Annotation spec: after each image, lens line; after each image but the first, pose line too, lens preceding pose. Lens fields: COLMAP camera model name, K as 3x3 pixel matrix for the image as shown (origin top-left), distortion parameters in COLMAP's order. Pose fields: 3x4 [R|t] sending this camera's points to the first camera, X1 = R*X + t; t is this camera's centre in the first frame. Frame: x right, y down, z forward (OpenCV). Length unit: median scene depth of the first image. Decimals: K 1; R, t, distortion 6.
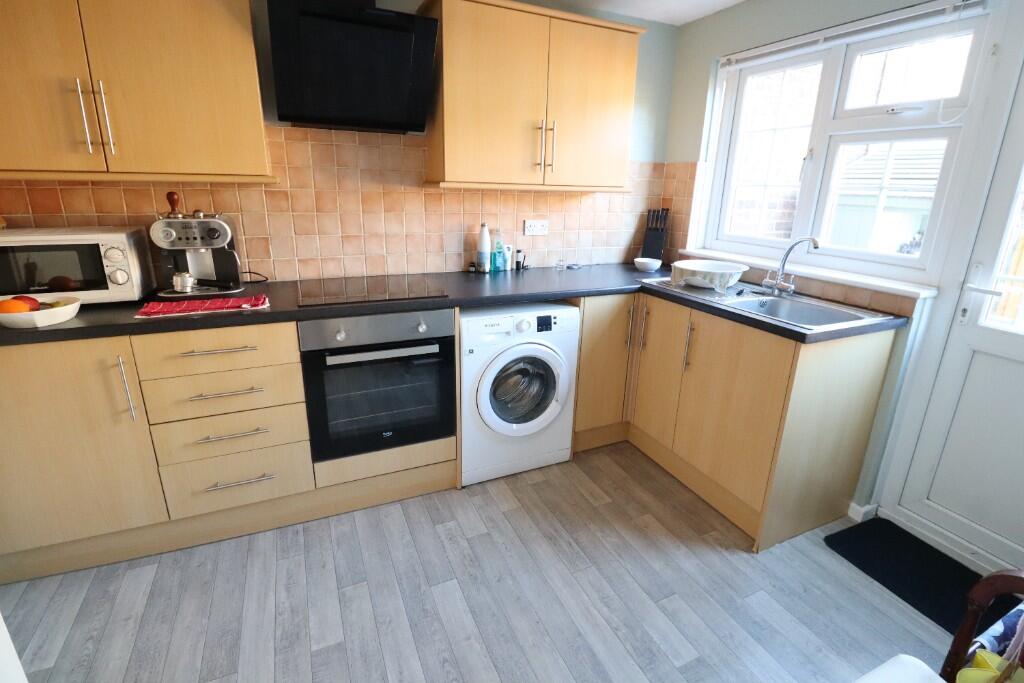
lens RADIAL K [[474.4, 0, 513.8], [0, 474.4, 338.3], [0, 0, 1]] dist [-0.023101, -0.003362]
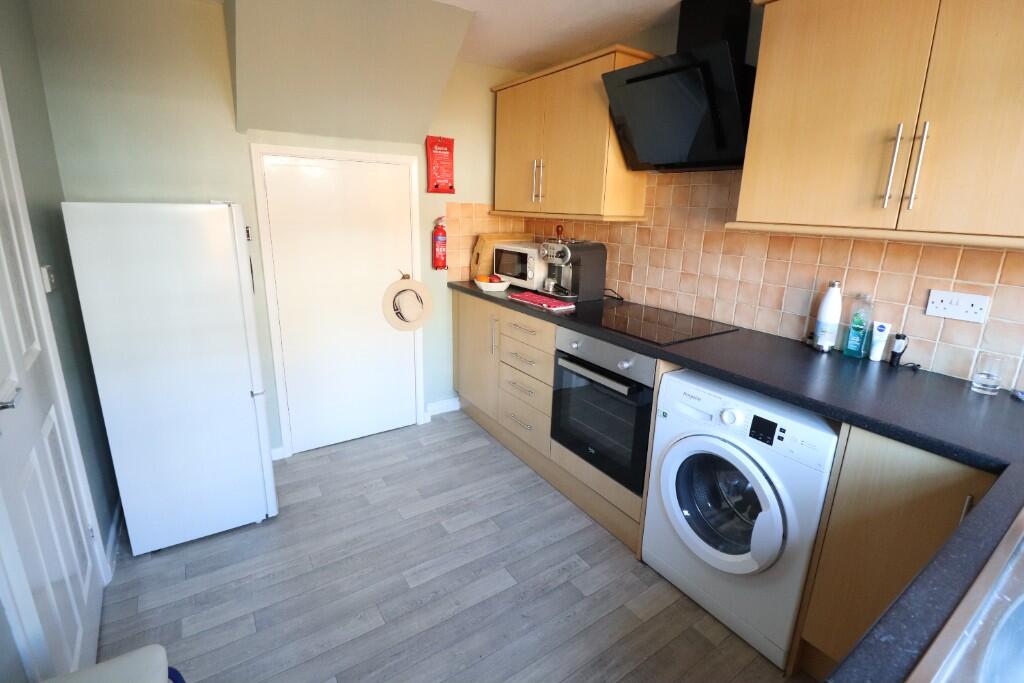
lens RADIAL K [[474.4, 0, 512.0], [0, 474.4, 334.1], [0, 0, 1]] dist [-0.023101, -0.003362]
pose [[0.140460, 0.233841, -0.962076, 0.640646], [-0.317120, 0.931142, 0.180024, -0.169262], [0.937927, 0.279807, 0.204944, 0.507345]]
